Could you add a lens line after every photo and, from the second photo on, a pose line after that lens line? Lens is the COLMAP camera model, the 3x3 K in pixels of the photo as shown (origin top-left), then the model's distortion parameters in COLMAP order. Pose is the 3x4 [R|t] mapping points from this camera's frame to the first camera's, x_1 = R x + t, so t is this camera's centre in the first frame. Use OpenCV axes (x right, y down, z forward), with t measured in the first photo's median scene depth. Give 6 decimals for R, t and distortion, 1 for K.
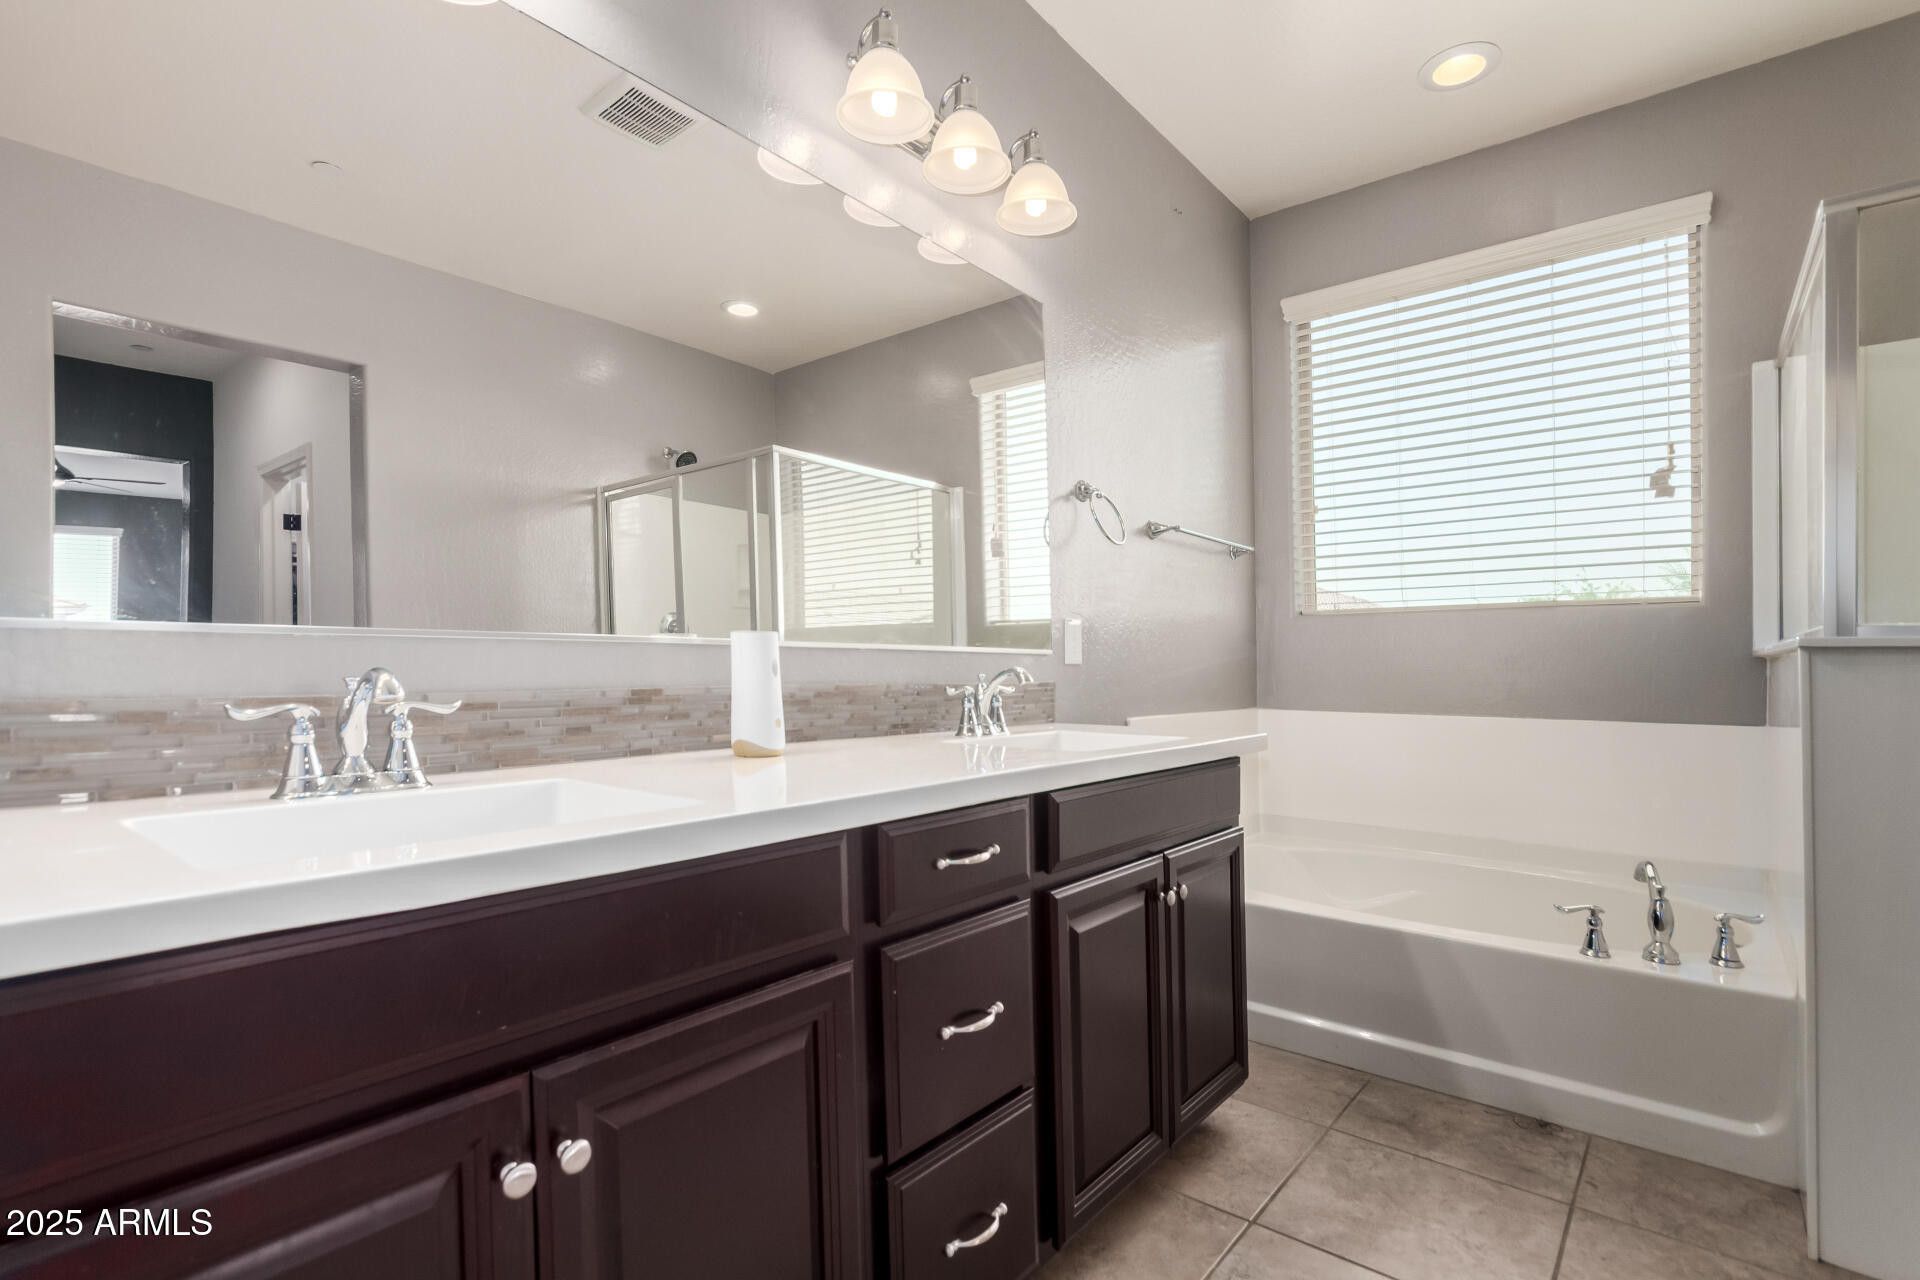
lens RADIAL K [[886.0, 0, 963.4], [0, 886.0, 655.9], [0, 0, 1]] dist [-0.001906, -0.000424]
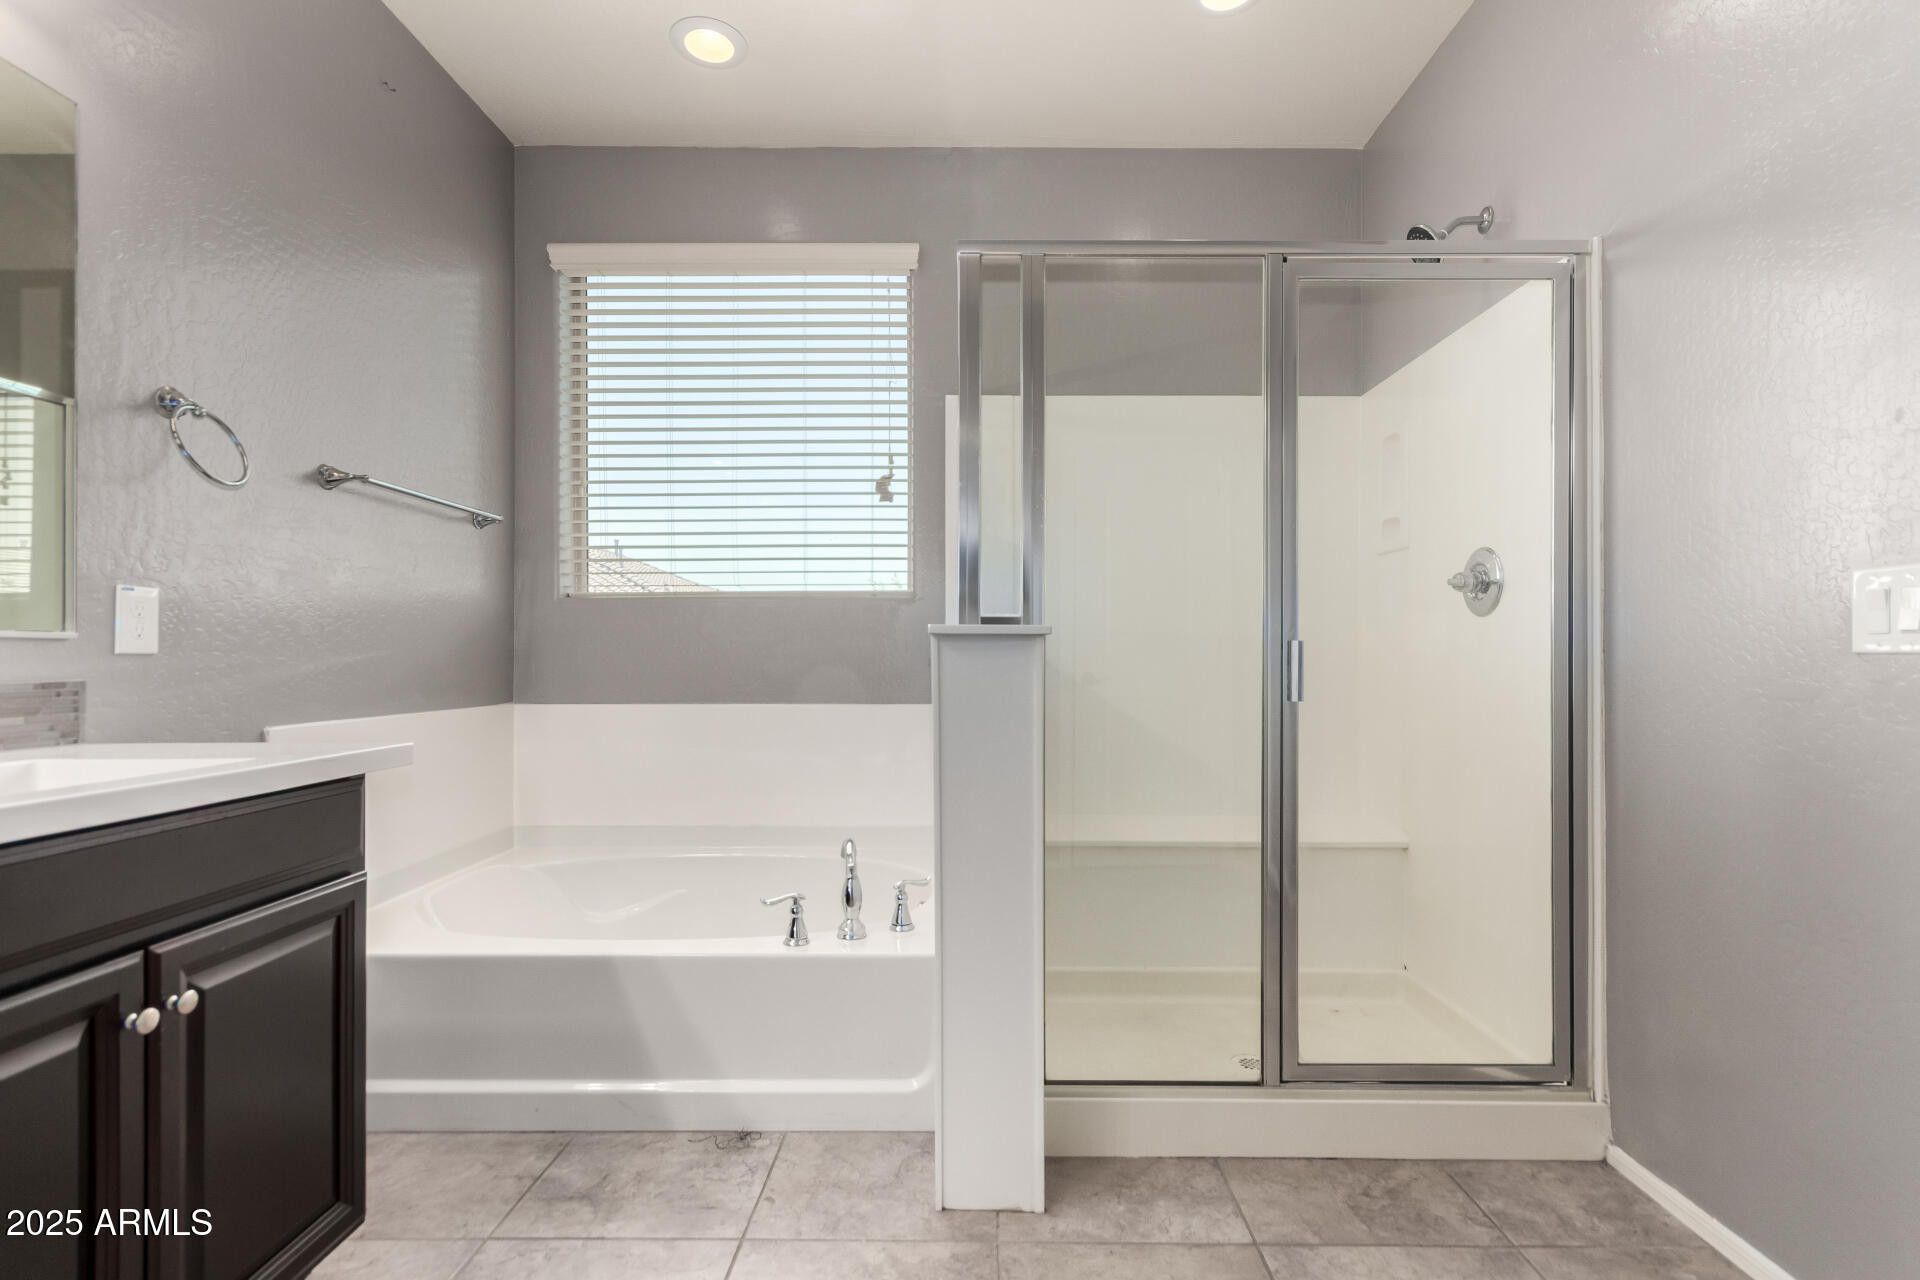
lens RADIAL K [[855.1, 0, 959.9], [0, 855.1, 622.6], [0, 0, 1]] dist [0.002113, -0.021567]
pose [[0.781353, 0.015885, 0.623887, 0.247233], [-0.000315, 0.999686, -0.025059, 0.001604], [-0.624089, 0.019384, 0.781113, 0.126188]]
